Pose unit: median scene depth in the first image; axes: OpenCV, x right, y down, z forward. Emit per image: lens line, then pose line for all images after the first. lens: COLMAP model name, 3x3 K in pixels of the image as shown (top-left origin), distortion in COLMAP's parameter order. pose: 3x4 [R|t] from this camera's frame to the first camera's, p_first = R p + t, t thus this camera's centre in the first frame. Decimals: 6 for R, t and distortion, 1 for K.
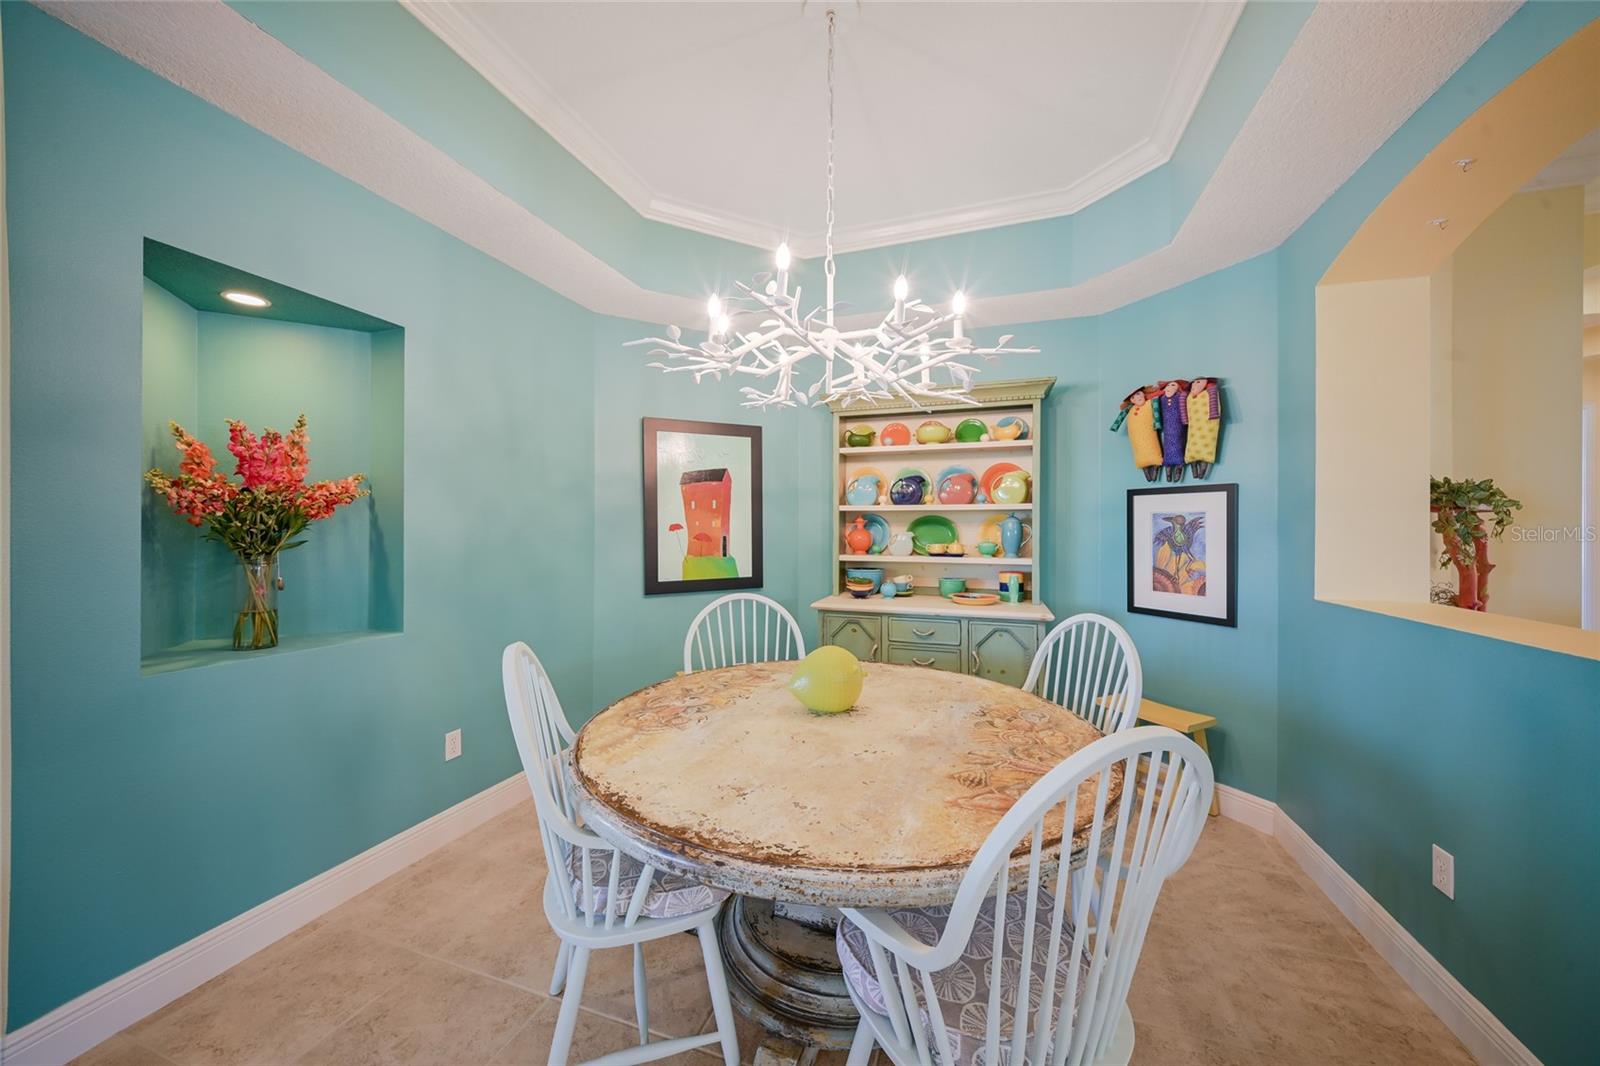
lens RADIAL K [[548.9, 0, 808.1], [0, 548.9, 529.6], [0, 0, 1]] dist [-0.000260, -0.000082]
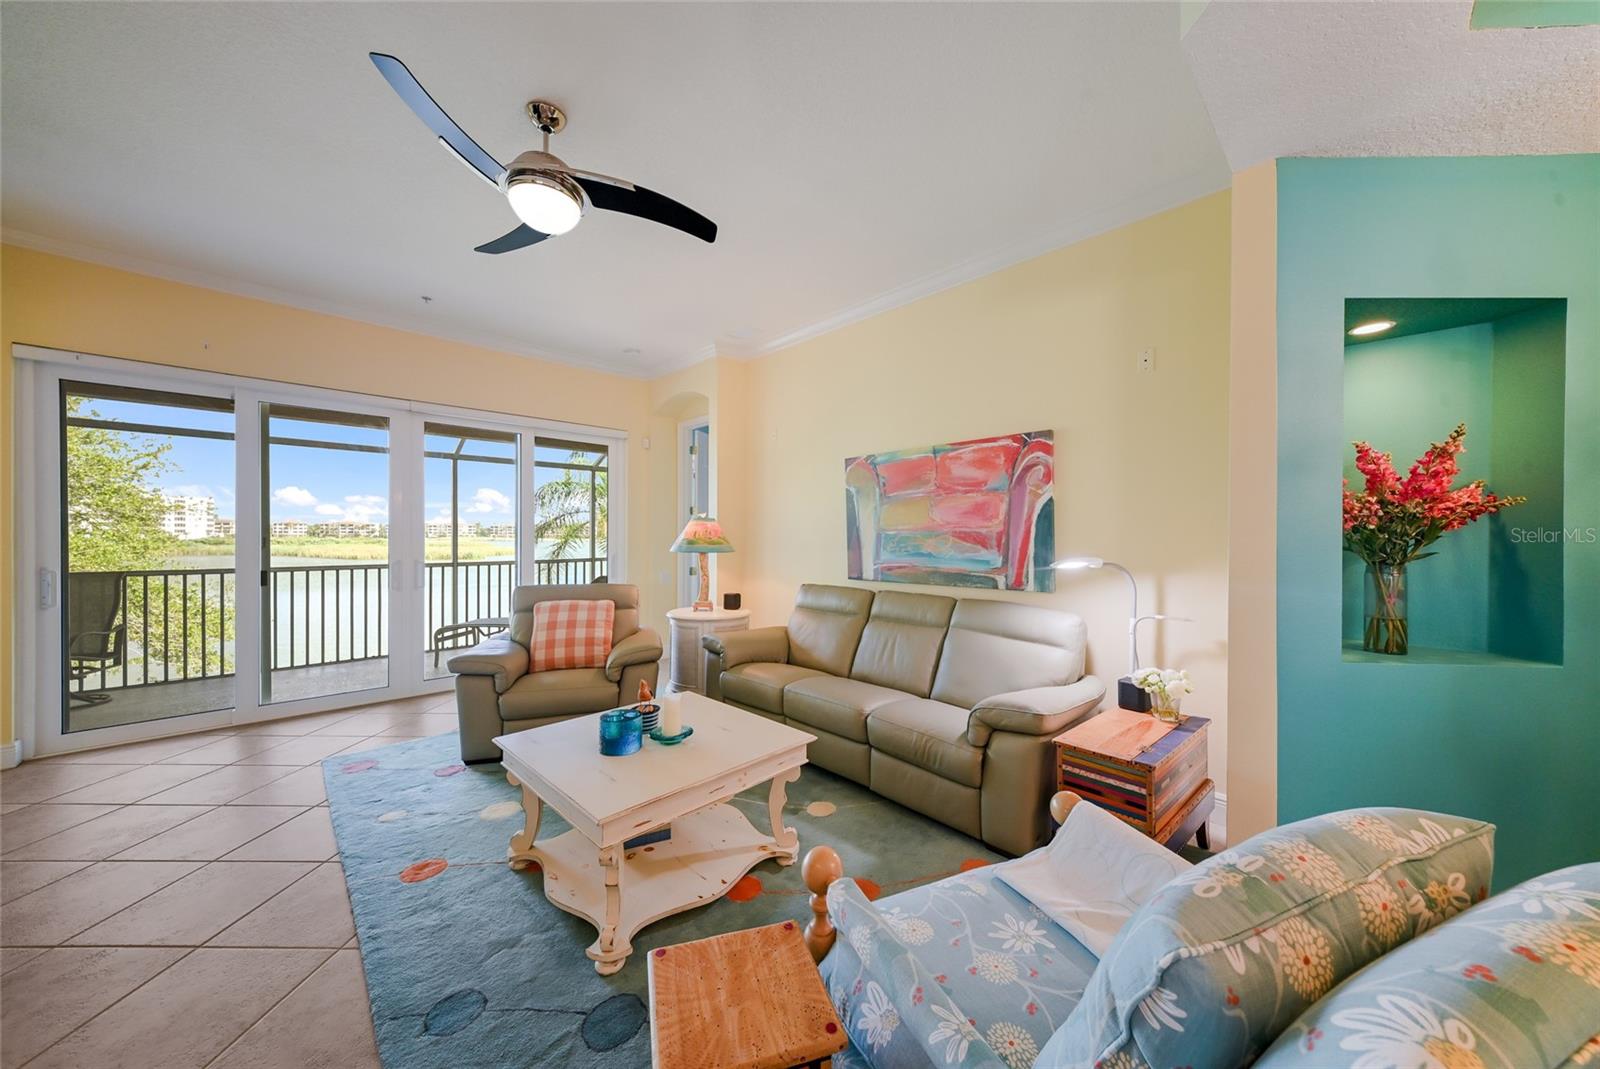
lens RADIAL K [[550.3, 0, 802.3], [0, 550.3, 546.0], [0, 0, 1]] dist [0.001531, -0.000175]
pose [[0.295721, 0.012749, -0.955189, -0.183935], [-0.004908, 0.999918, 0.011827, 0.001540], [0.955262, 0.001190, 0.295759, -0.234428]]
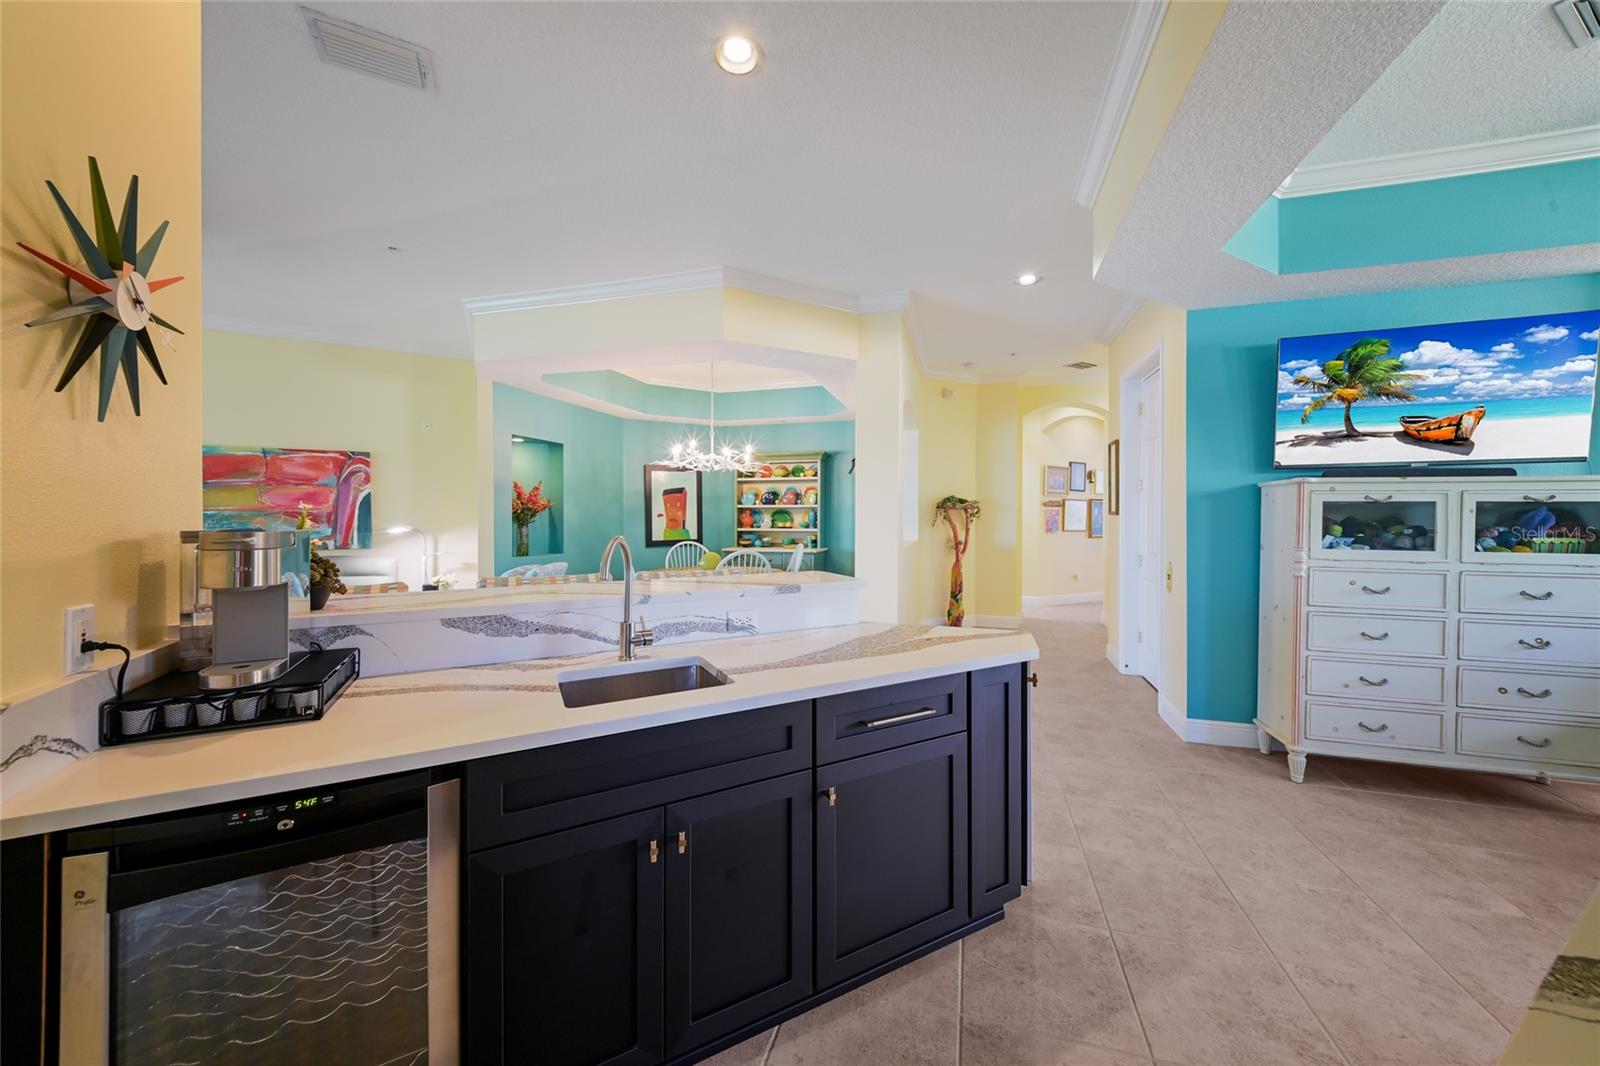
lens RADIAL K [[558.4, 0, 811.8], [0, 558.4, 512.9], [0, 0, 1]] dist [-0.001172, -0.000283]
pose [[0.999214, -0.001545, 0.039603, 0.273299], [0.001732, 0.999988, -0.004674, -0.002568], [-0.039595, 0.004739, 0.999205, -1.248890]]
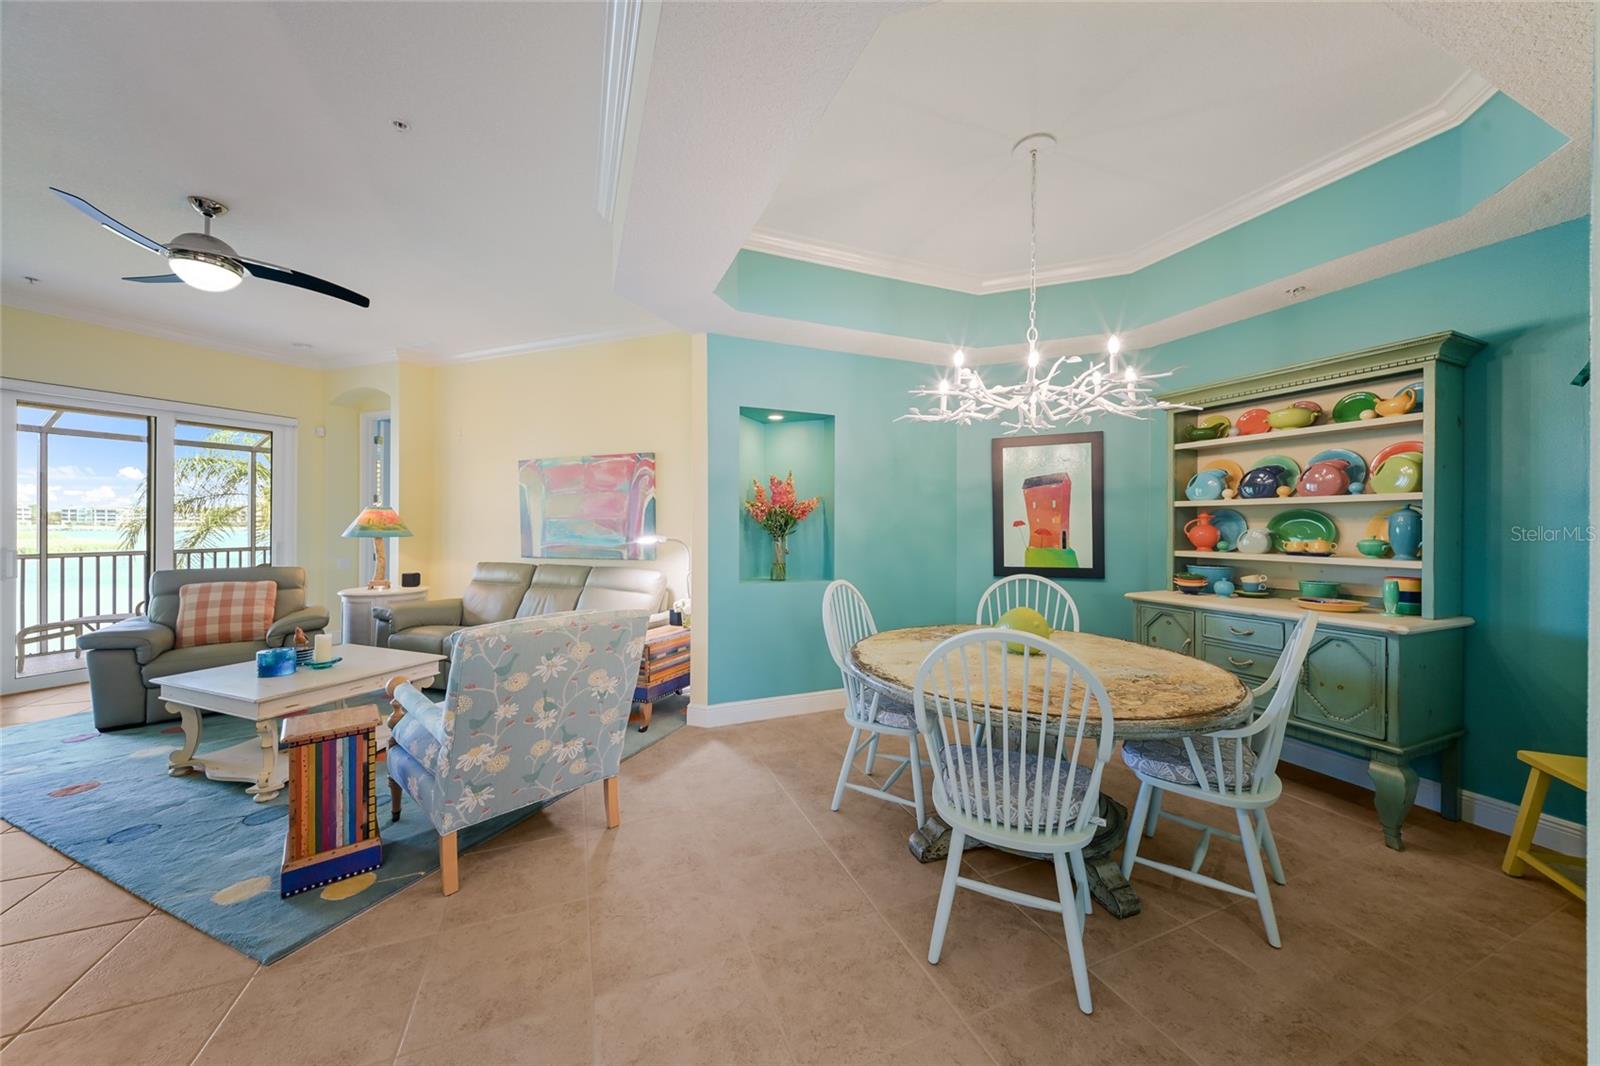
lens RADIAL K [[560.8, 0, 807.4], [0, 560.8, 523.1], [0, 0, 1]] dist [-0.000606, -0.000224]
pose [[0.657870, -0.003686, -0.753122, 0.405351], [-0.000717, 0.999985, -0.005521, 0.002152], [0.753131, 0.004173, 0.657857, -0.197669]]
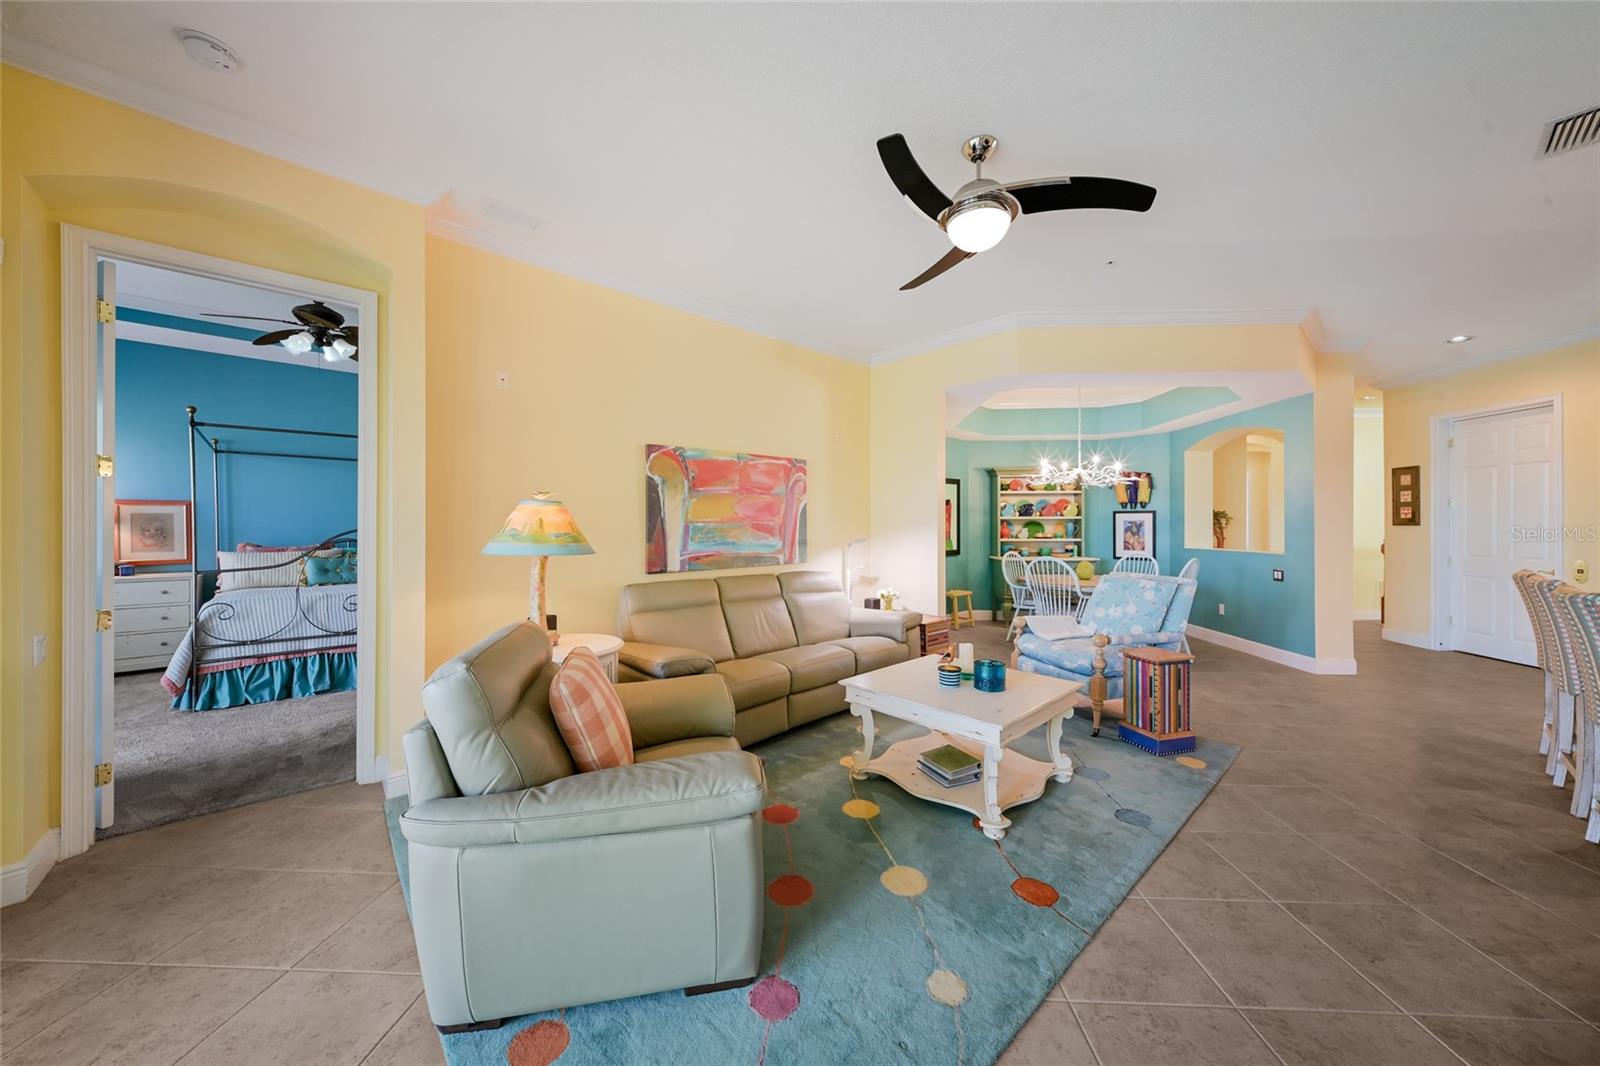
lens RADIAL K [[551.5, 0, 799.1], [0, 551.5, 522.6], [0, 0, 1]] dist [-0.000250, -0.000083]
pose [[0.963206, -0.003616, 0.268739, -1.412349], [0.005955, 0.999951, -0.007889, -0.006866], [-0.268697, 0.009199, 0.963181, -1.004960]]
